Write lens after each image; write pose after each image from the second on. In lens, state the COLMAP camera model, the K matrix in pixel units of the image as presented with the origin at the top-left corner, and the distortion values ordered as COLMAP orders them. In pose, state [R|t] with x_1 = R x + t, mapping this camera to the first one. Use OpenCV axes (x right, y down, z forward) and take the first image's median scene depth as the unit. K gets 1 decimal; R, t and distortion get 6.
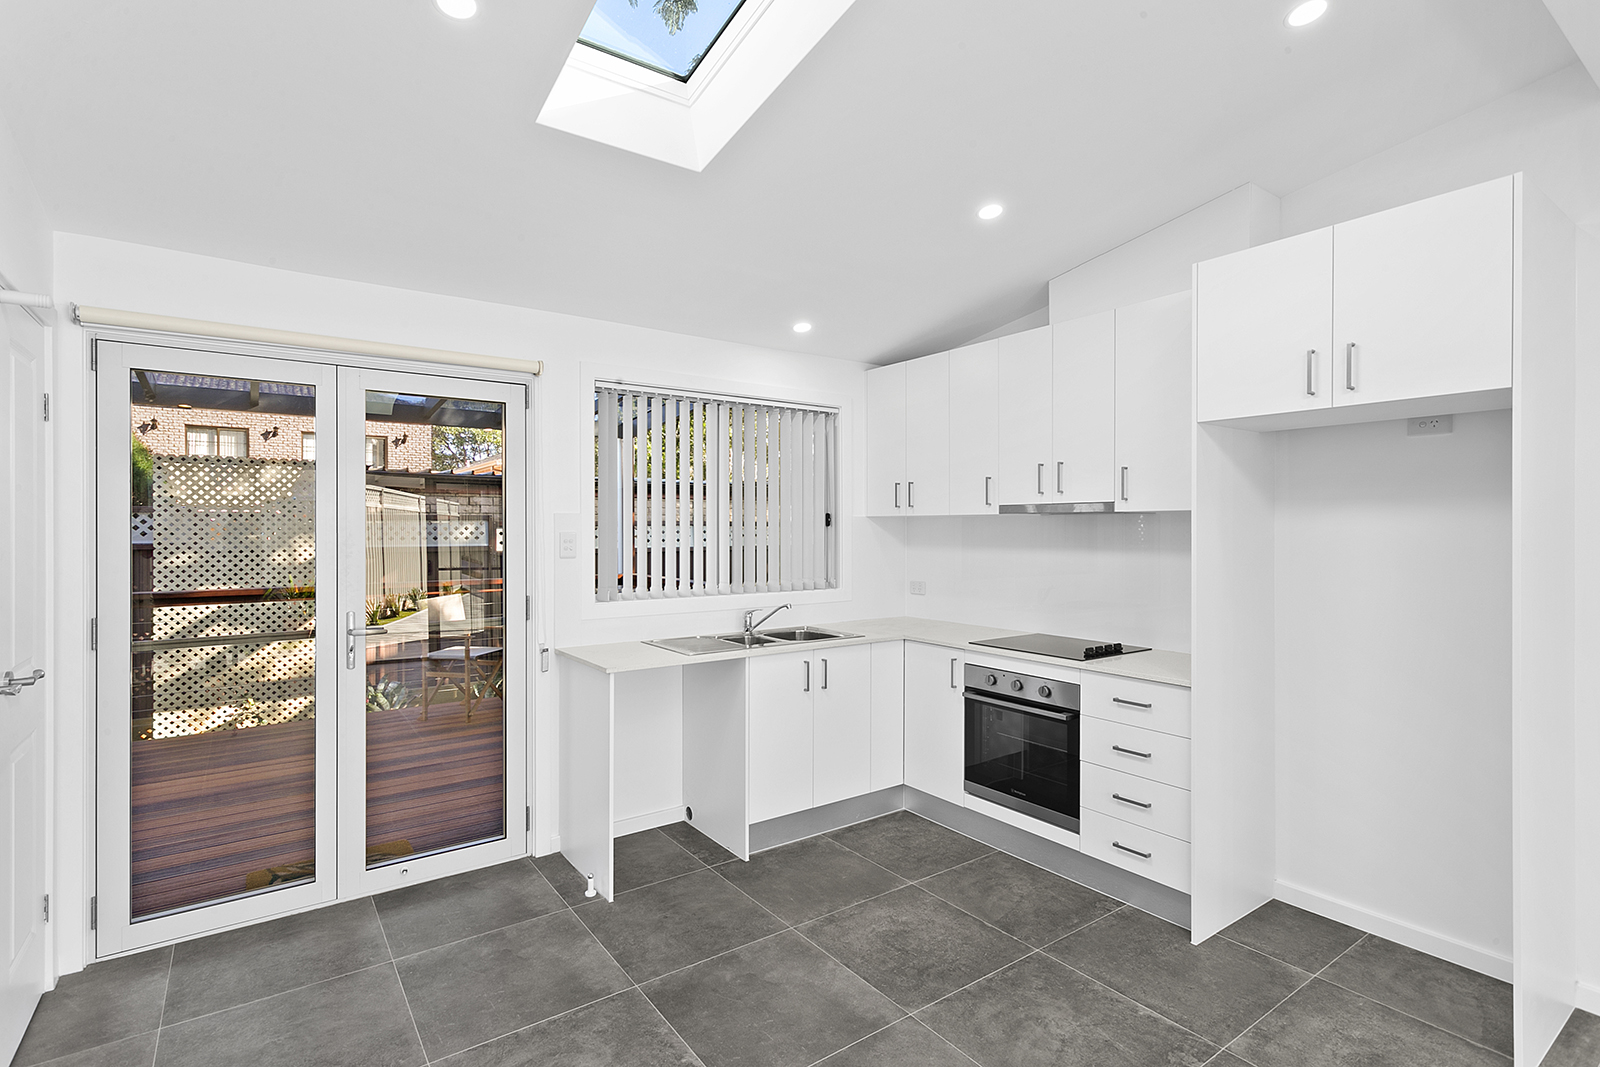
lens RADIAL K [[776.9, 0, 788.9], [0, 776.9, 523.4], [0, 0, 1]] dist [0.012759, -0.001114]
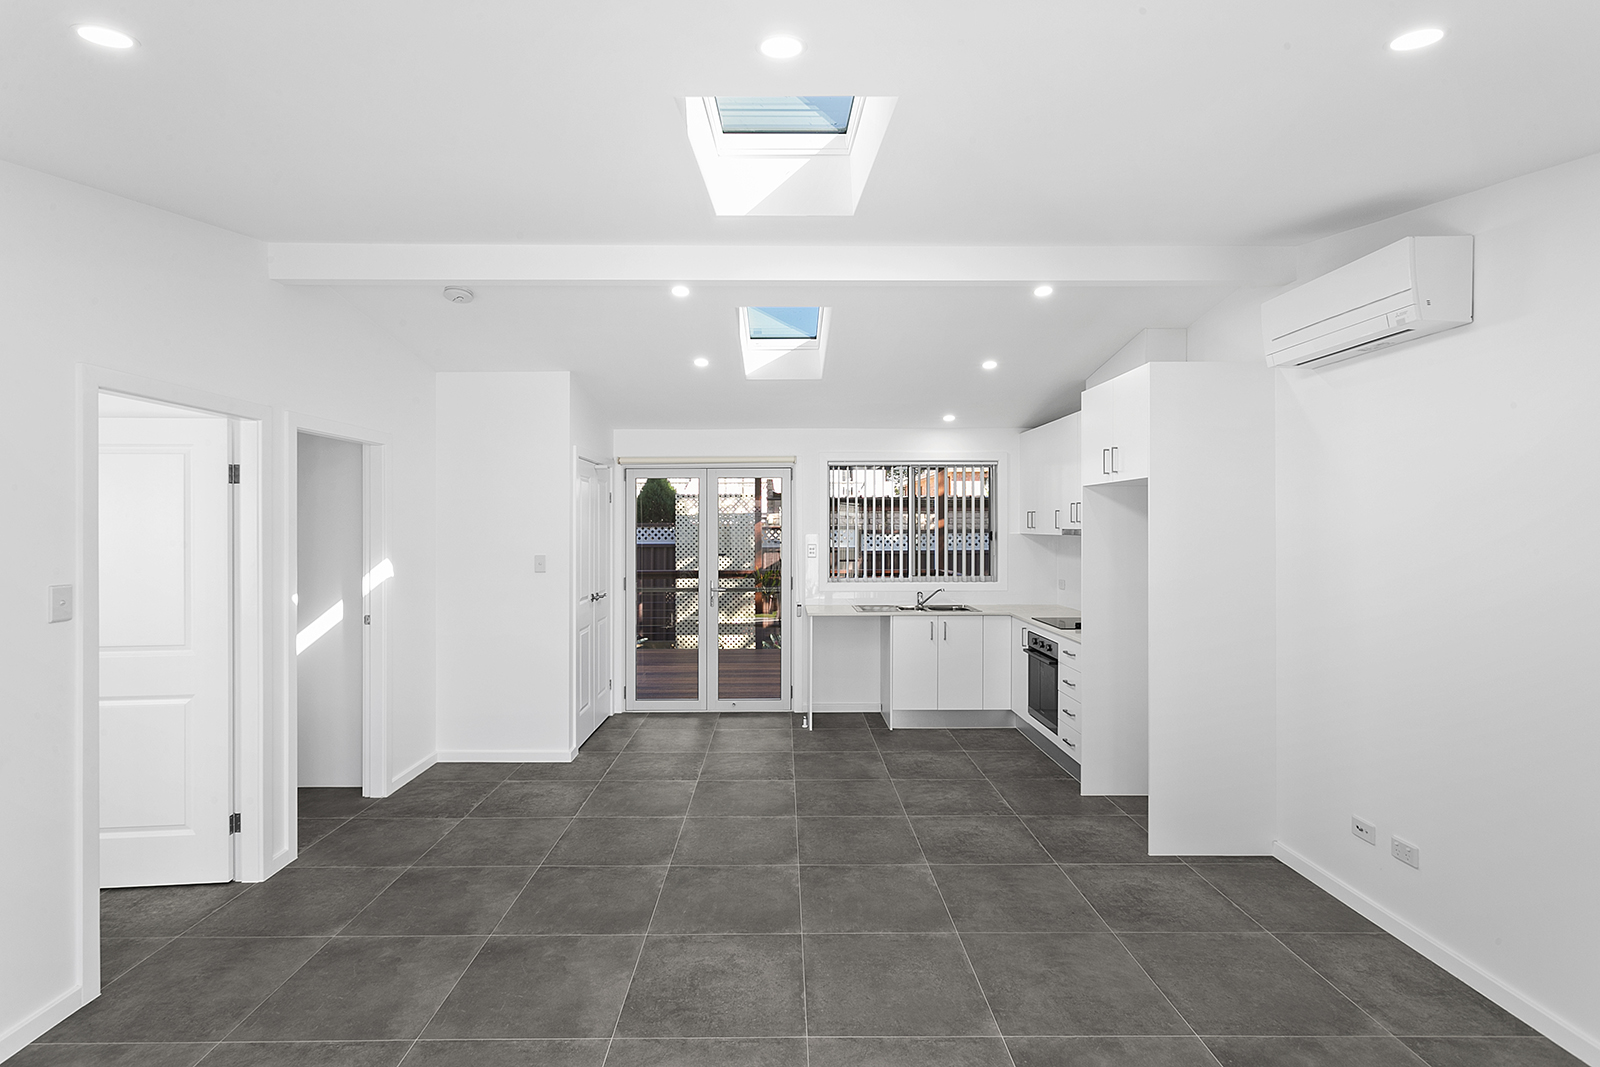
lens RADIAL K [[776.9, 0, 770.8], [0, 776.9, 523.8], [0, 0, 1]] dist [0.012759, -0.001114]
pose [[0.810522, -0.000333, -0.585708, 0.816932], [0.003608, 0.999984, 0.004424, -0.047117], [0.585697, -0.005699, 0.810510, -0.636024]]
